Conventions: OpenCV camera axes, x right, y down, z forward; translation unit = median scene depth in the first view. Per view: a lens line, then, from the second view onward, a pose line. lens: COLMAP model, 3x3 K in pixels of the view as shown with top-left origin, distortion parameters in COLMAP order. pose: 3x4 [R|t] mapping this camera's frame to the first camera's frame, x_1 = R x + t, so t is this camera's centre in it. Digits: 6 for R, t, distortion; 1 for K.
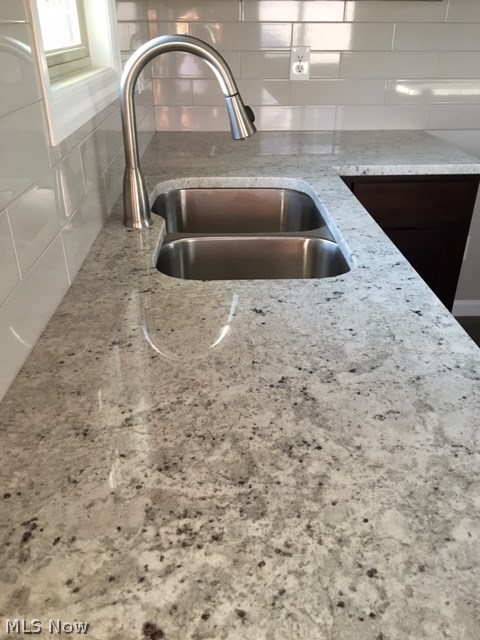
lens RADIAL K [[543.0, 0, 242.1], [0, 543.0, 320.8], [0, 0, 1]] dist [0.086260, -0.090167]
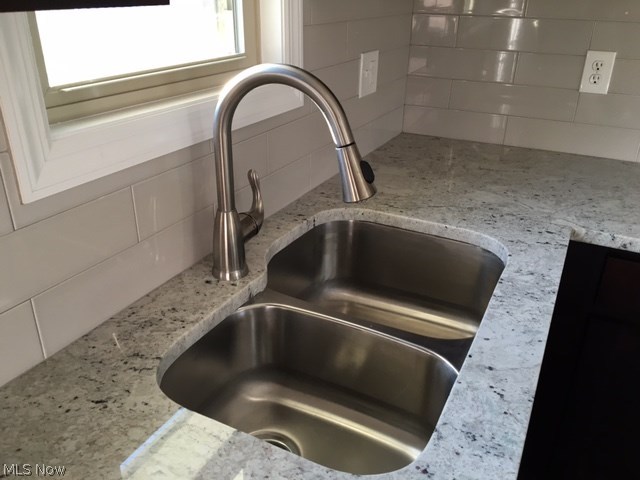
lens RADIAL K [[543.0, 0, 319.3], [0, 543.0, 238.7], [0, 0, 1]] dist [0.086260, -0.090167]
pose [[0.871366, 0.220127, -0.438481, 0.289980], [-0.249574, 0.968306, -0.009854, -0.269701], [0.422415, 0.118020, 0.898686, 0.344589]]
